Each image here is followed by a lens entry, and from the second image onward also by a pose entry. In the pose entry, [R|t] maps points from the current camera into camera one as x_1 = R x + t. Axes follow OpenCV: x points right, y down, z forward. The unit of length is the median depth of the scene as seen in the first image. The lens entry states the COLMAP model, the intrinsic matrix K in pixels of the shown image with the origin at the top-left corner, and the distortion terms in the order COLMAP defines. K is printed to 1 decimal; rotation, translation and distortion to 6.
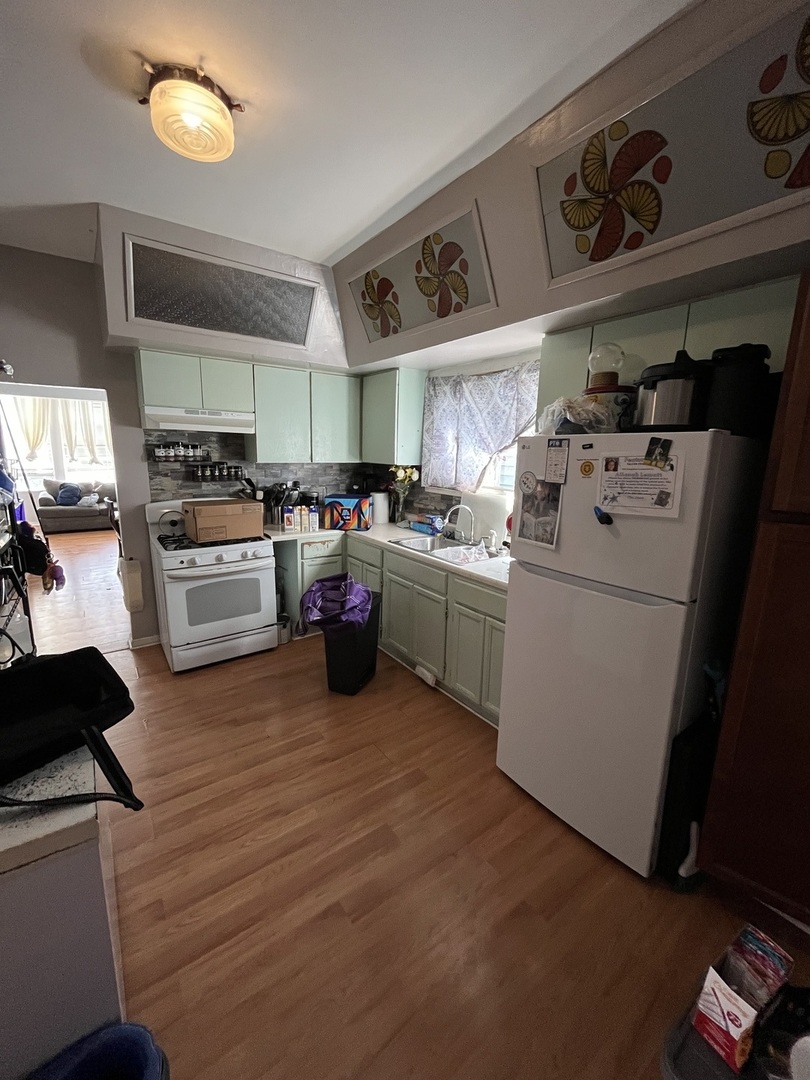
lens RADIAL K [[431.8, 0, 401.7], [0, 431.8, 538.4], [0, 0, 1]] dist [-0.011073, 0.001275]
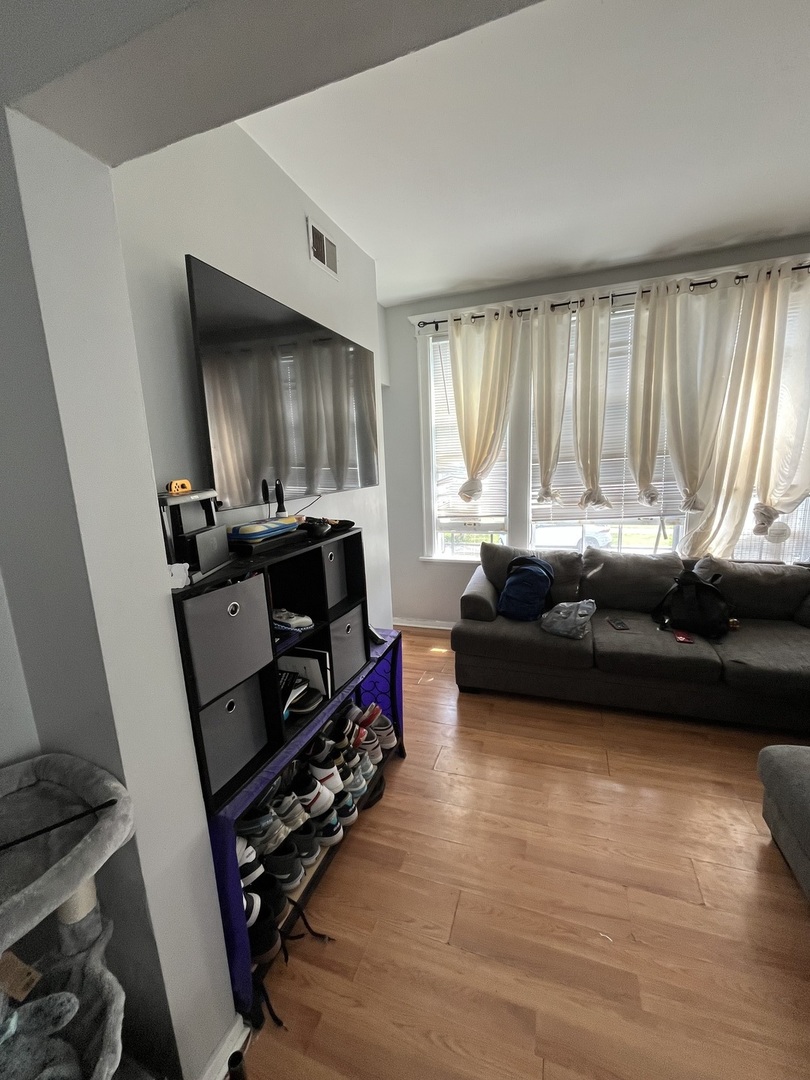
lens RADIAL K [[431.8, 0, 399.3], [0, 431.8, 542.1], [0, 0, 1]] dist [-0.011073, 0.001275]
pose [[0.550302, 0.100726, -0.828868, -0.502976], [-0.102479, 0.993340, 0.052675, -0.146927], [0.828653, 0.055954, 0.556959, 0.663503]]
